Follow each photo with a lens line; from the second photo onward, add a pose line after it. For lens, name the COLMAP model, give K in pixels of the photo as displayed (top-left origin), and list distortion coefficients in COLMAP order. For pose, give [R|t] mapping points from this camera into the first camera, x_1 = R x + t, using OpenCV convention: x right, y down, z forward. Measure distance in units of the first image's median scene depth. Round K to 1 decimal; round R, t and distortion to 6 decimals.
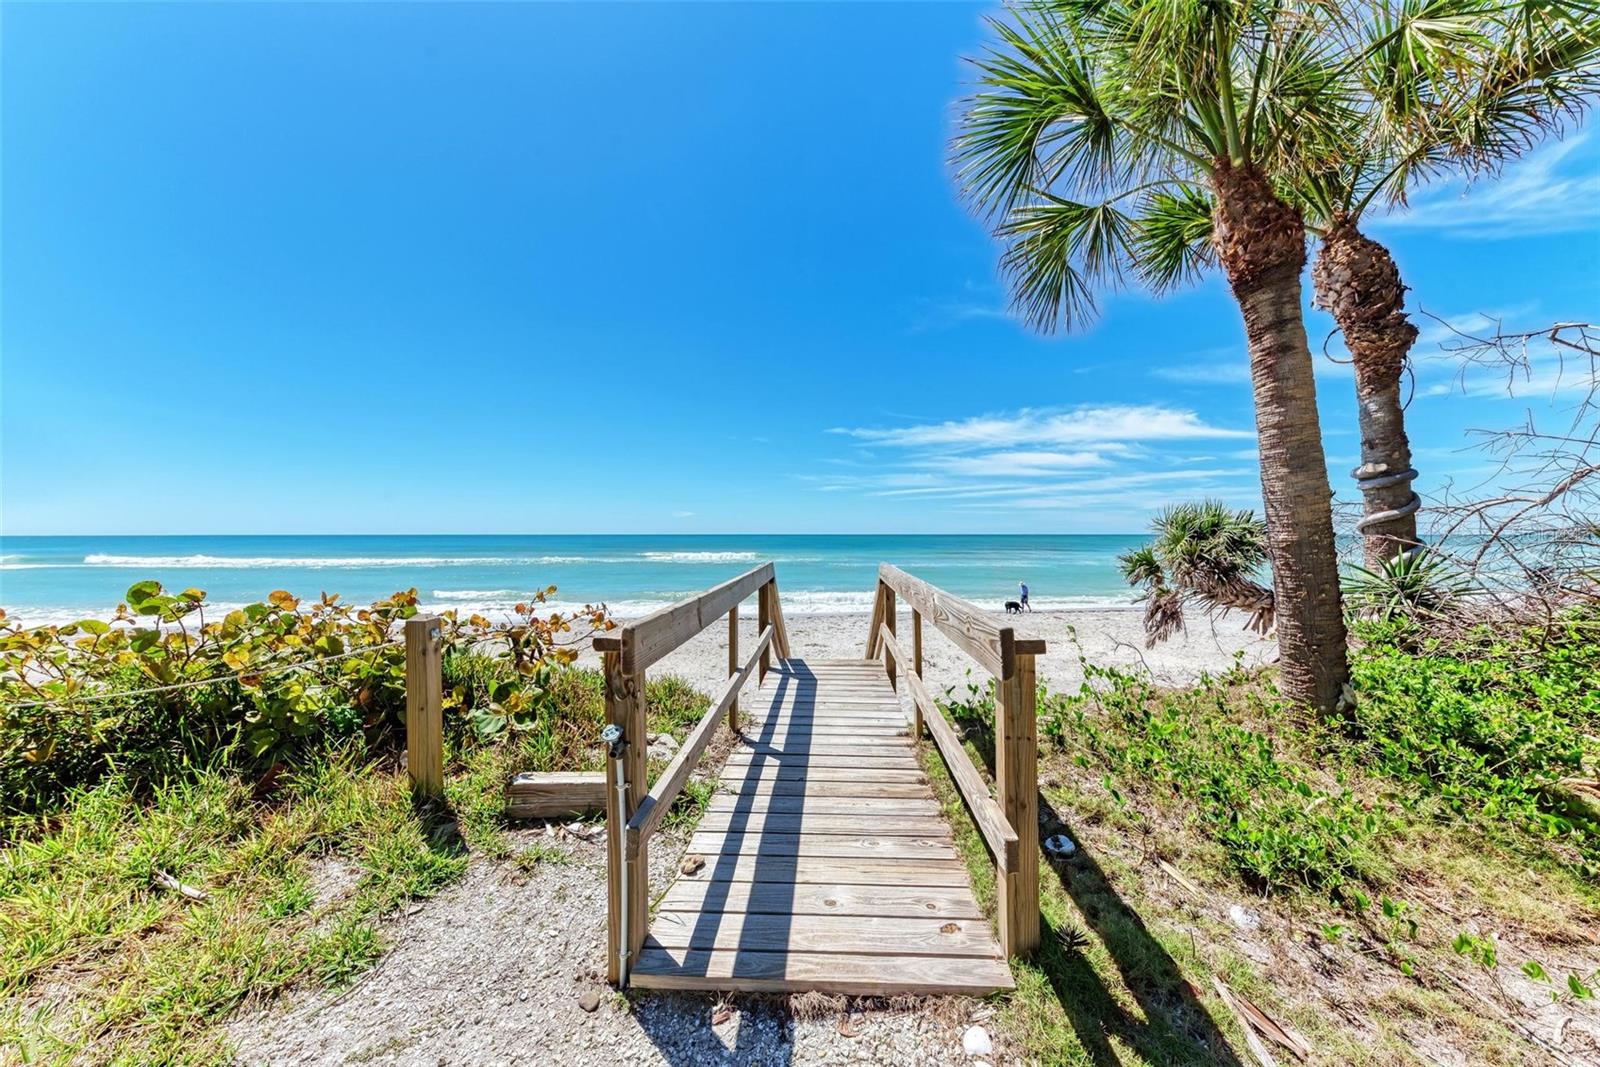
lens RADIAL K [[547.0, 0, 808.6], [0, 547.0, 542.8], [0, 0, 1]] dist [0.009239, -0.000309]
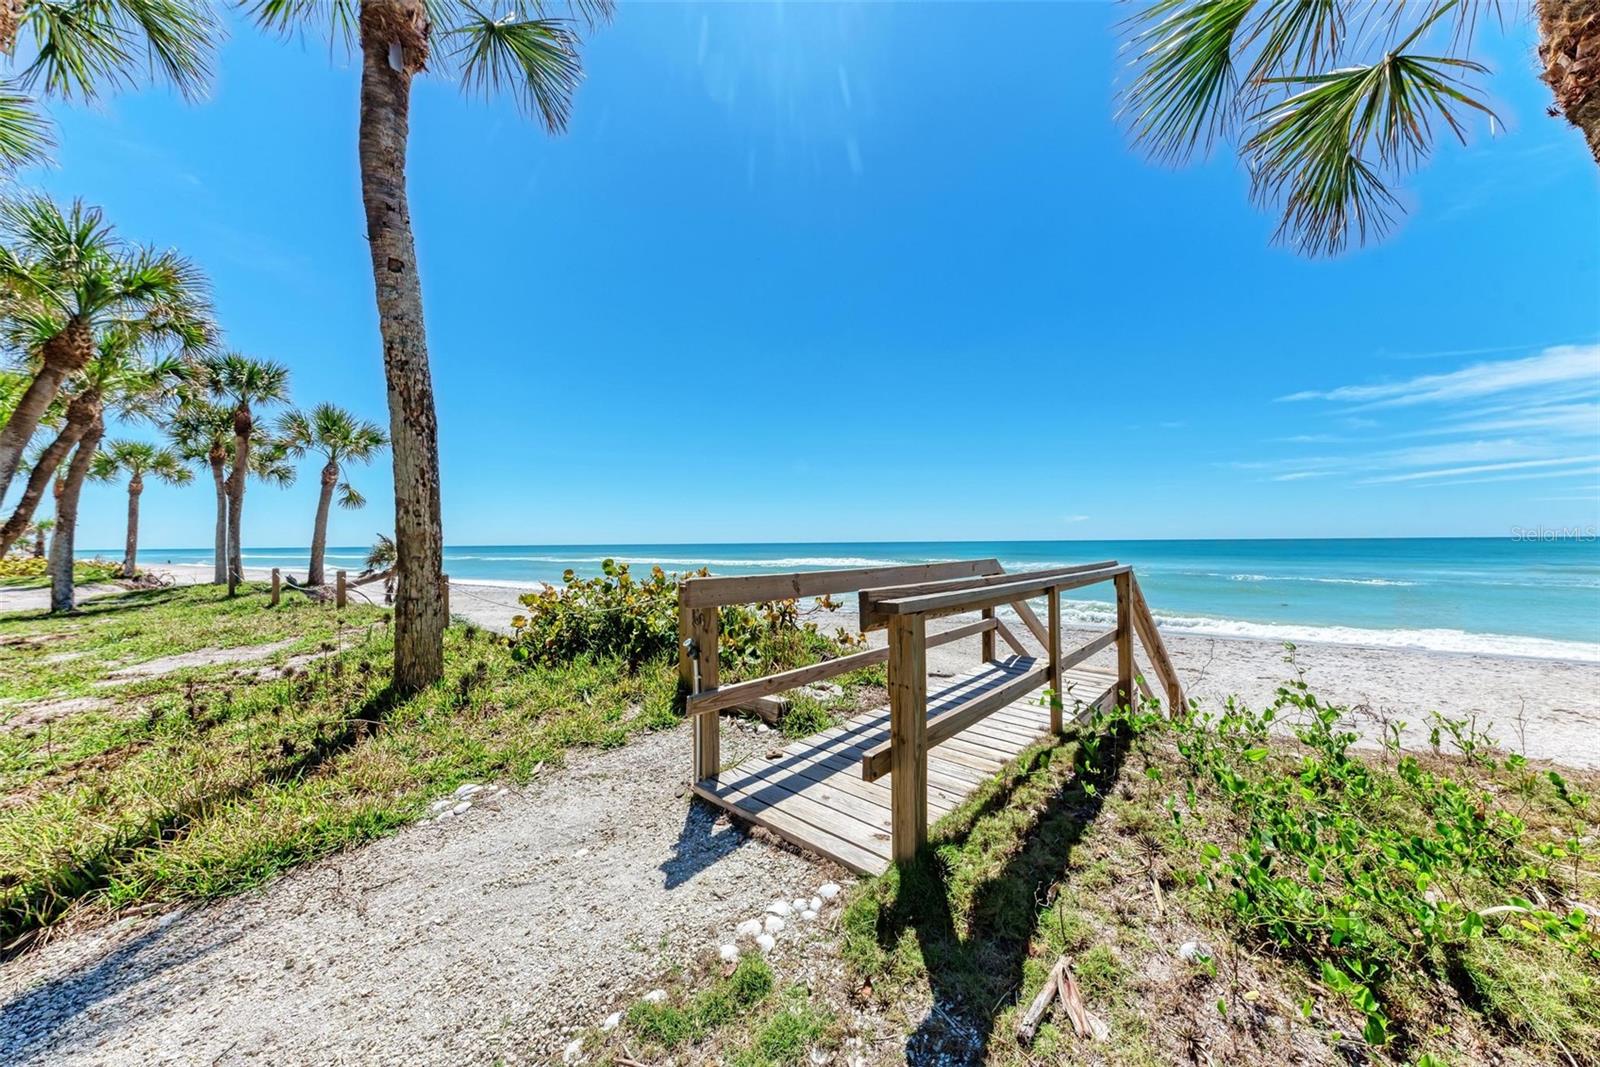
lens RADIAL K [[533.3, 0, 795.6], [0, 533.3, 540.1], [0, 0, 1]] dist [0.011943, -0.000012]
pose [[0.763450, -0.007777, -0.645820, 0.774569], [-0.000710, 0.999917, -0.012880, 0.036487], [0.645866, 0.010292, 0.763381, -0.054417]]
